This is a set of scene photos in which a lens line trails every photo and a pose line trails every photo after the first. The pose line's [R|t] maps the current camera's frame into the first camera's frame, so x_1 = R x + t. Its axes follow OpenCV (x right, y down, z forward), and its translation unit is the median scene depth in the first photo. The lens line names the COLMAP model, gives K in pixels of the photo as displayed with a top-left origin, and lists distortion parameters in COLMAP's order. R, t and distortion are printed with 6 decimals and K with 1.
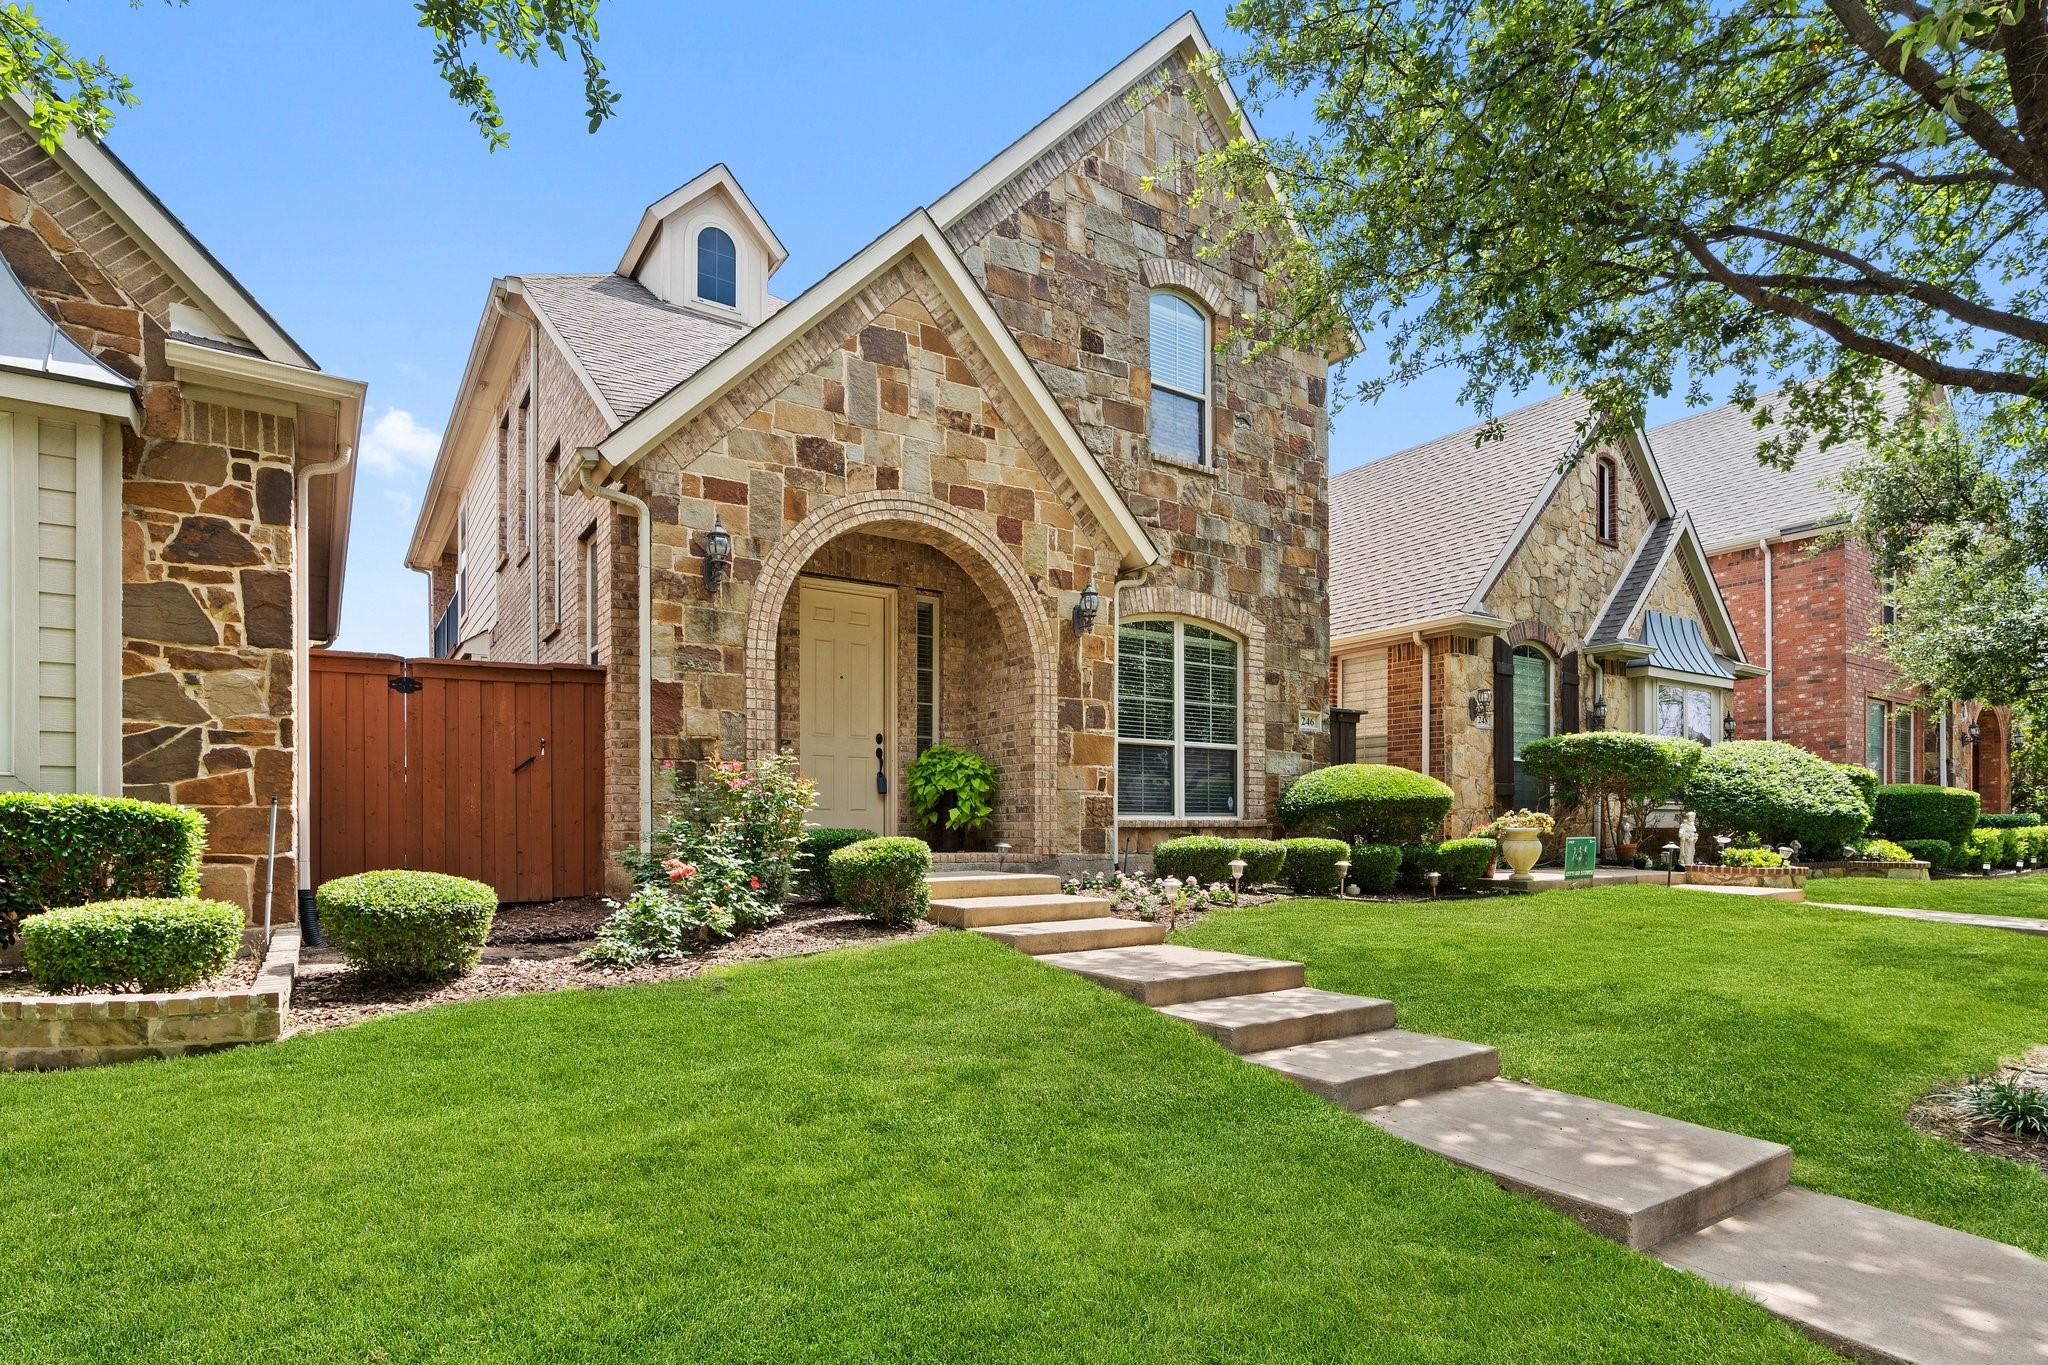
lens RADIAL K [[1048.4, 0, 1098.8], [0, 1048.4, 828.2], [0, 0, 1]] dist [-0.000909, -0.001263]
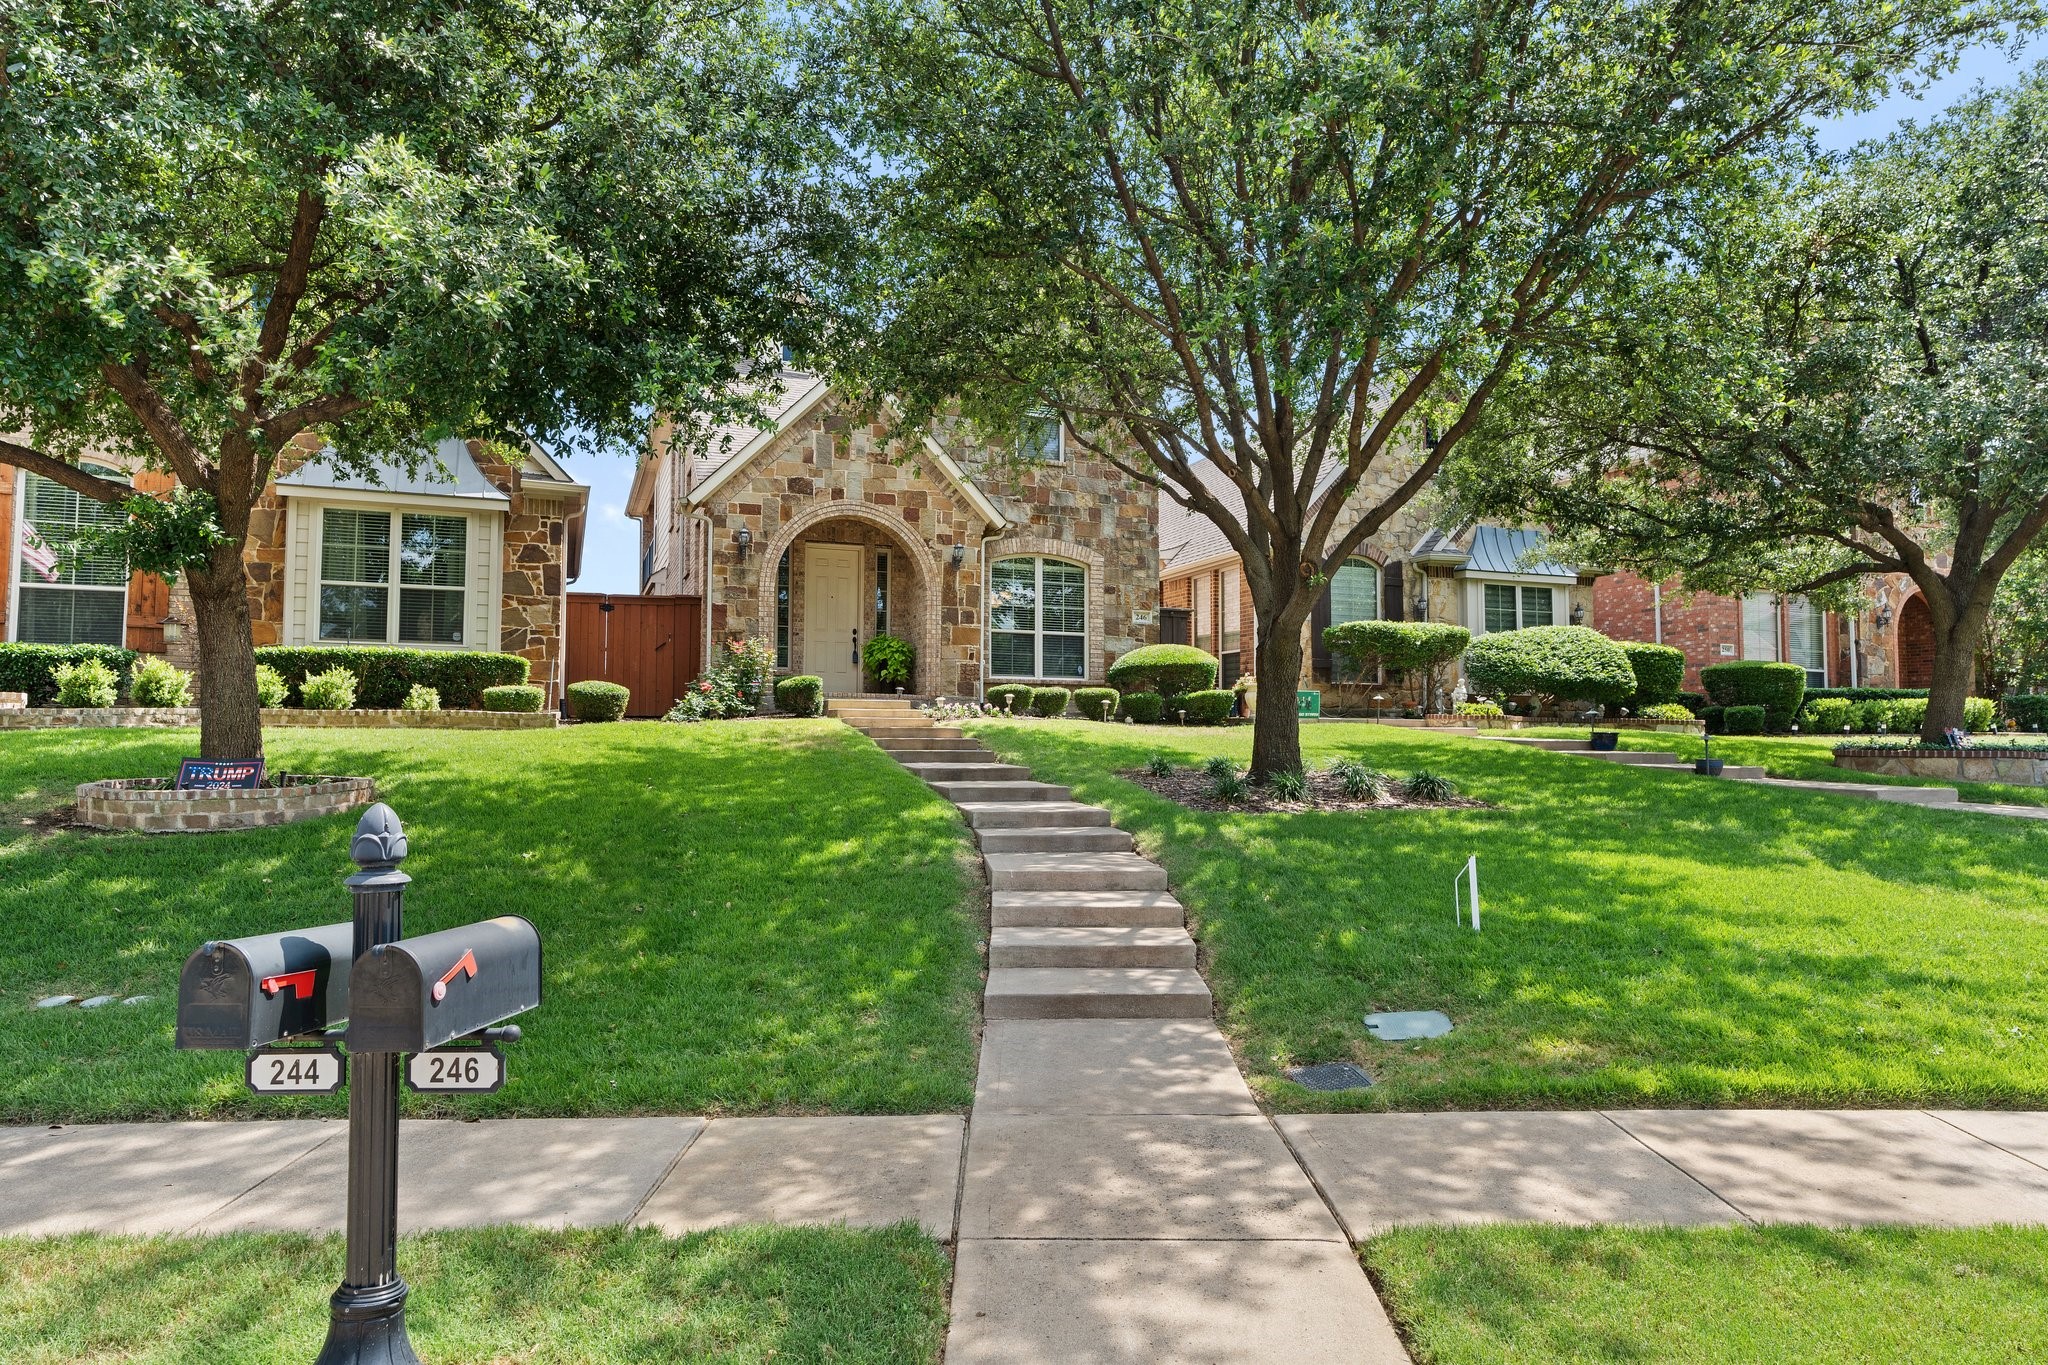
lens RADIAL K [[1098.4, 0, 1064.6], [0, 1098.4, 680.3], [0, 0, 1]] dist [0.004326, 0.000280]
pose [[0.977032, -0.003936, -0.213056, 0.572311], [-0.005784, 0.998971, -0.044977, 0.082931], [0.213014, 0.045177, 0.976004, -0.770273]]
